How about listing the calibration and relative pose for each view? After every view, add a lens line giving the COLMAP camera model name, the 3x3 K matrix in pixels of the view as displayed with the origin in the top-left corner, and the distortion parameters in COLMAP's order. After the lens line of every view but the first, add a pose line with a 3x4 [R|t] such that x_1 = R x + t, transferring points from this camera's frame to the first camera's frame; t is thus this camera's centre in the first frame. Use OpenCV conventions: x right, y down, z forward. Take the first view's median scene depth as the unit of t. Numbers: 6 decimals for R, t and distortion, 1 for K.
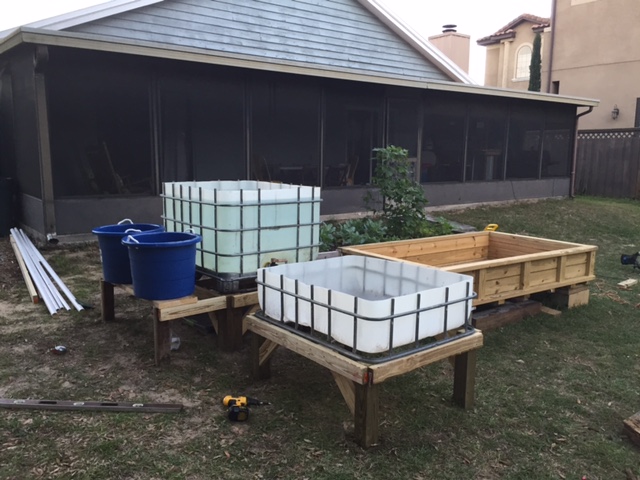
lens RADIAL K [[547.3, 0, 320.0], [0, 547.3, 240.0], [0, 0, 1]] dist [-0.003930, -0.004255]
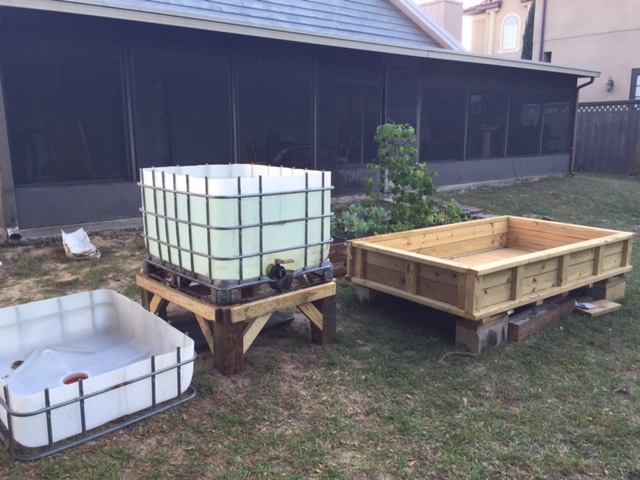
lens RADIAL K [[566.3, 0, 318.6], [0, 566.3, 253.8], [0, 0, 1]] dist [-0.006364, -0.002715]
pose [[0.999605, -0.016207, 0.022963, -0.033880], [0.014859, 0.998221, 0.057735, -0.018513], [-0.023858, -0.057371, 0.998068, 0.112327]]
